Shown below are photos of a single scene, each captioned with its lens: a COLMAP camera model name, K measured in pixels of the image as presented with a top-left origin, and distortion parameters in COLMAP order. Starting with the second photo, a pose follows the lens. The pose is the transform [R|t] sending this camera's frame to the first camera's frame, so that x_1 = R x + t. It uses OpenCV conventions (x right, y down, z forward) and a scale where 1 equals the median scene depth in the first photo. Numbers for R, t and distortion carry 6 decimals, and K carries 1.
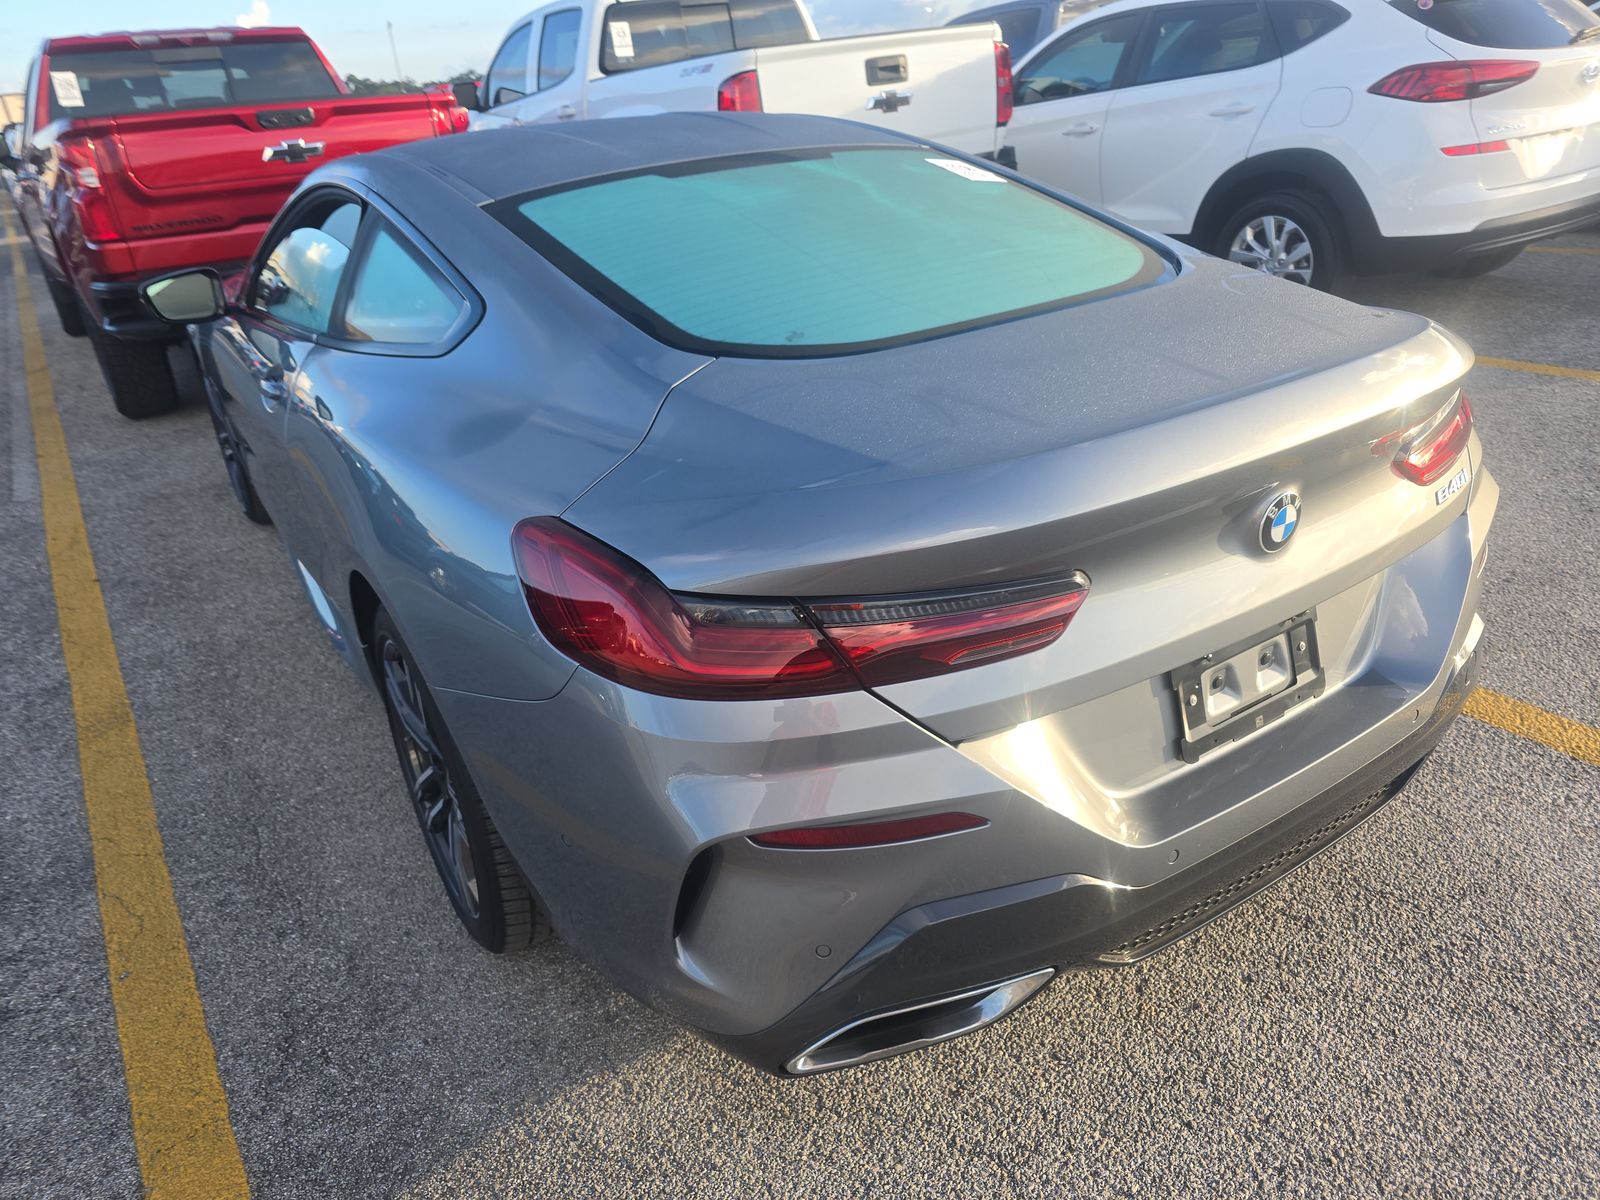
lens RADIAL K [[1099.1, 0, 784.1], [0, 1099.1, 600.4], [0, 0, 1]] dist [0.037566, -0.032530]
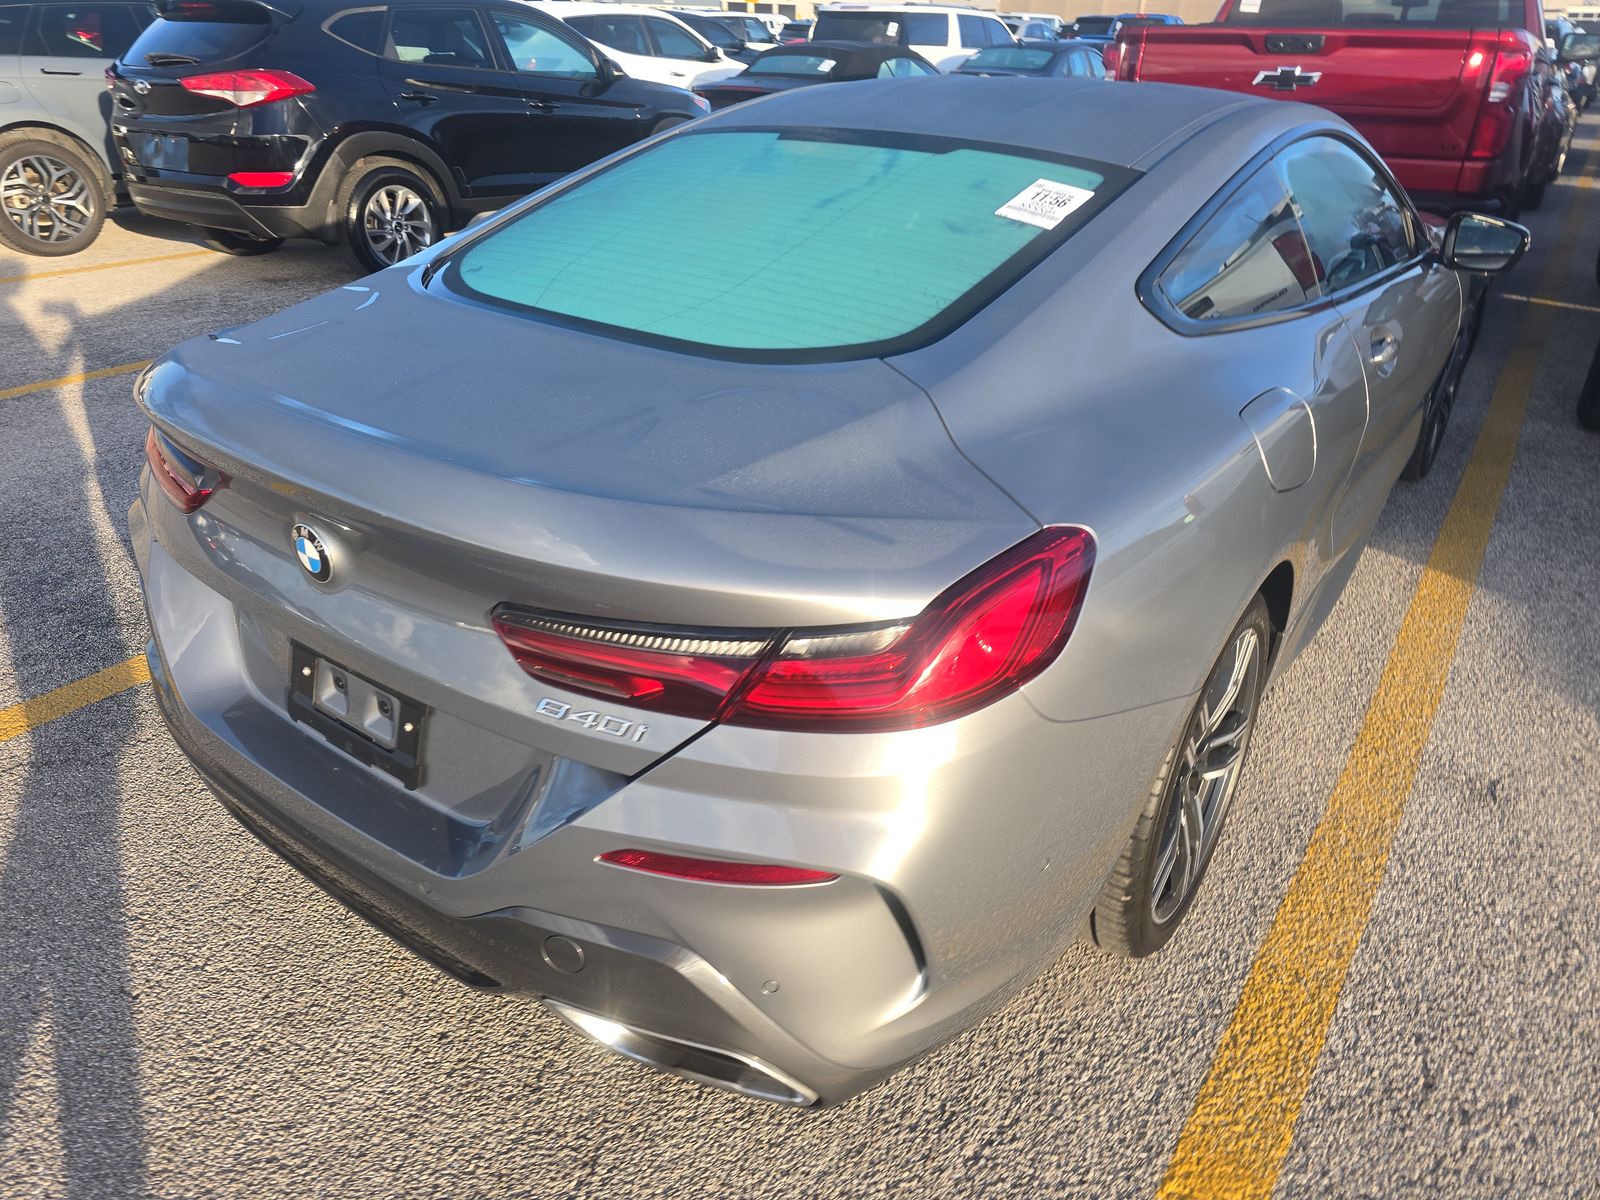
lens RADIAL K [[1085.3, 0, 784.7], [0, 1085.3, 596.2], [0, 0, 1]] dist [0.044496, -0.029368]
pose [[0.347305, 0.505934, -0.789563, 1.160383], [-0.440724, 0.831255, 0.338788, -0.465741], [0.827733, 0.230316, 0.511677, 0.714427]]
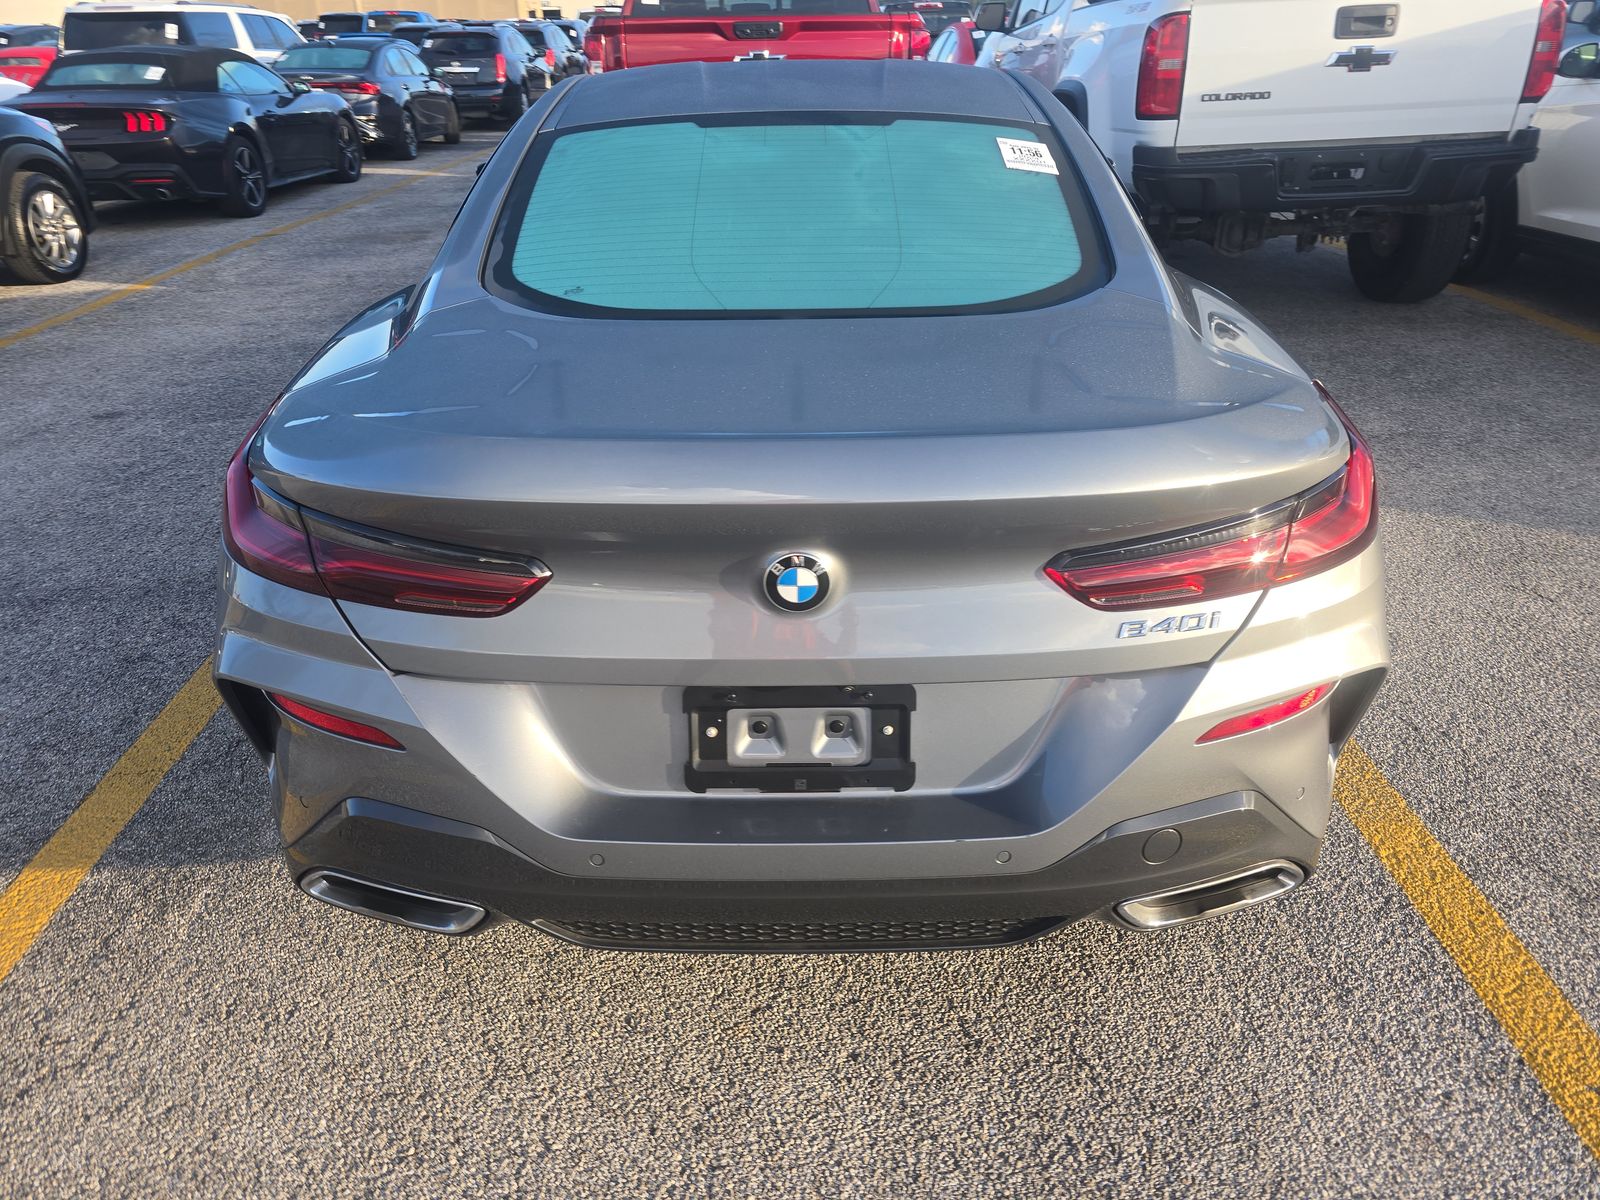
lens RADIAL K [[1085.3, 0, 784.7], [0, 1085.3, 596.2], [0, 0, 1]] dist [0.044496, -0.029368]
pose [[0.834418, 0.311470, -0.454679, 0.717308], [-0.280346, 0.950158, 0.136404, -0.151854], [0.474502, 0.013649, 0.880148, 0.156191]]
